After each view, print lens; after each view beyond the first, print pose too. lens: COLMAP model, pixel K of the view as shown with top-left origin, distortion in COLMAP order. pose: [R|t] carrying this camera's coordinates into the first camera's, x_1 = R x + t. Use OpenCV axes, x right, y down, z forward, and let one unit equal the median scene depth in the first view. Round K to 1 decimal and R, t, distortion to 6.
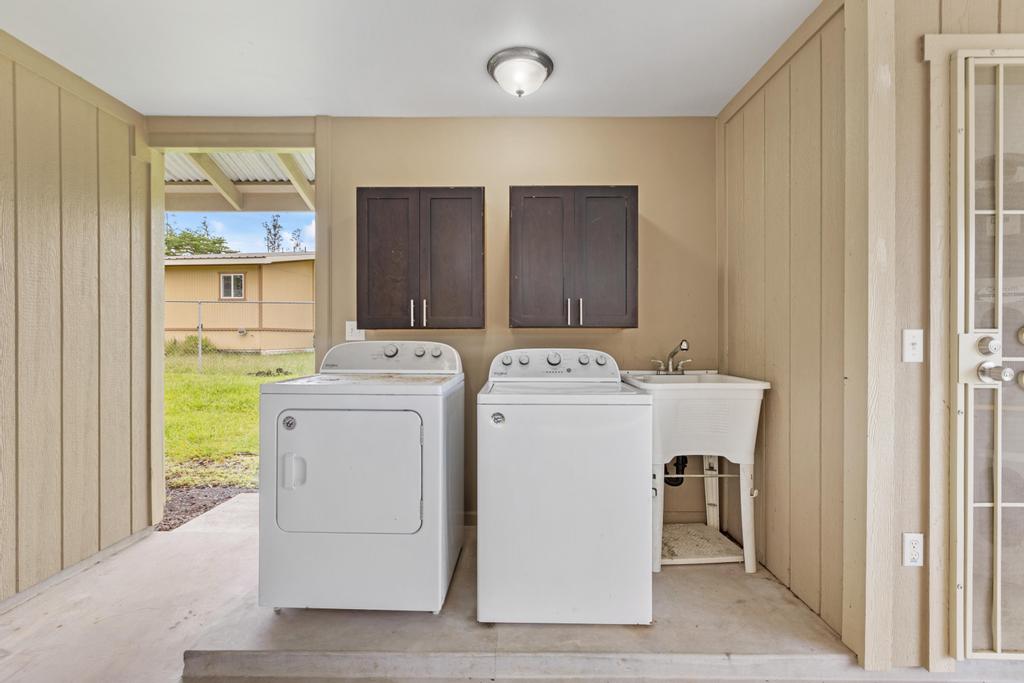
lens RADIAL K [[460.5, 0, 512.0], [0, 460.5, 341.5], [0, 0, 1]] dist [-0.000277, -0.000052]
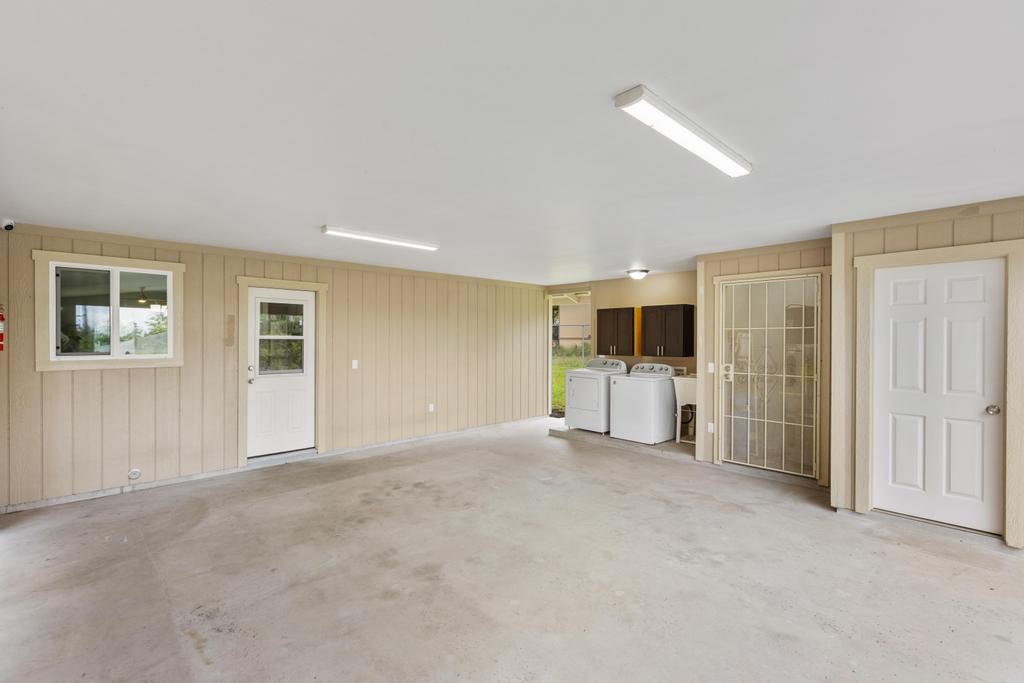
lens RADIAL K [[454.6, 0, 512.0], [0, 454.6, 341.5], [0, 0, 1]] dist [0.003833, 0.000278]
pose [[0.700083, 0.006038, -0.714036, 1.468803], [-0.007261, 0.999973, 0.001337, -0.116538], [0.714024, 0.004248, 0.700108, -1.580045]]
